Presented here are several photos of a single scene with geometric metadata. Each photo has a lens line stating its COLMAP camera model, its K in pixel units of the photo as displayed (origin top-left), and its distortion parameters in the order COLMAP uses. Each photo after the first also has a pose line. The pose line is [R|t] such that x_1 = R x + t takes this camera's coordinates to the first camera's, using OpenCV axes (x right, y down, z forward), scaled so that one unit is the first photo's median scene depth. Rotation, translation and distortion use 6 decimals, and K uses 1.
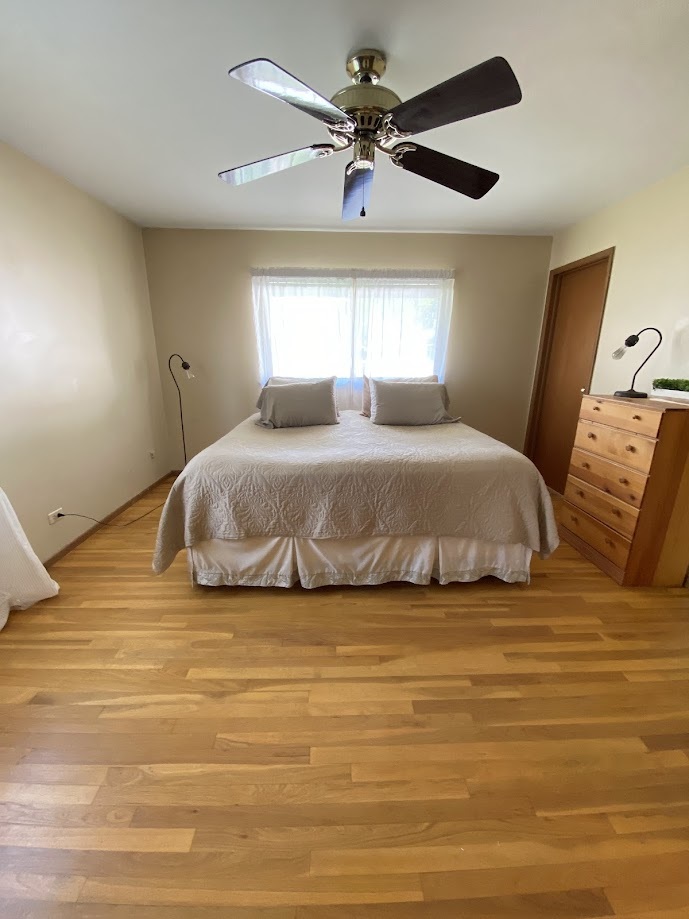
lens RADIAL K [[377.2, 0, 352.5], [0, 377.2, 453.8], [0, 0, 1]] dist [-0.003067, -0.010221]
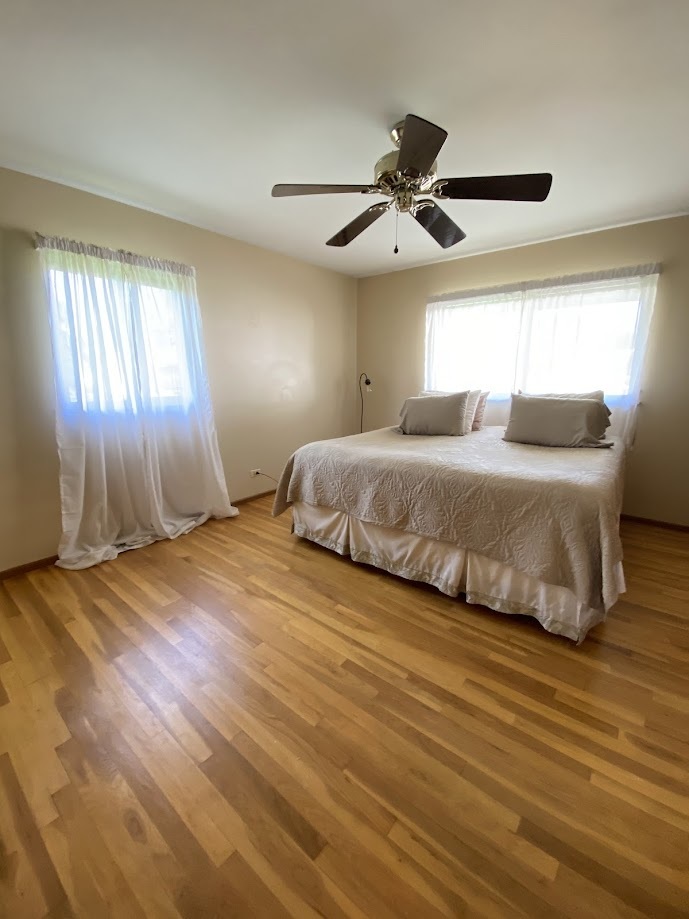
lens RADIAL K [[377.2, 0, 342.4], [0, 377.2, 450.6], [0, 0, 1]] dist [-0.003067, -0.010221]
pose [[0.749677, 0.120156, -0.650804, 0.599203], [-0.158189, 0.987409, 0.000081, 0.017132], [0.642620, 0.102890, 0.759245, 0.027714]]
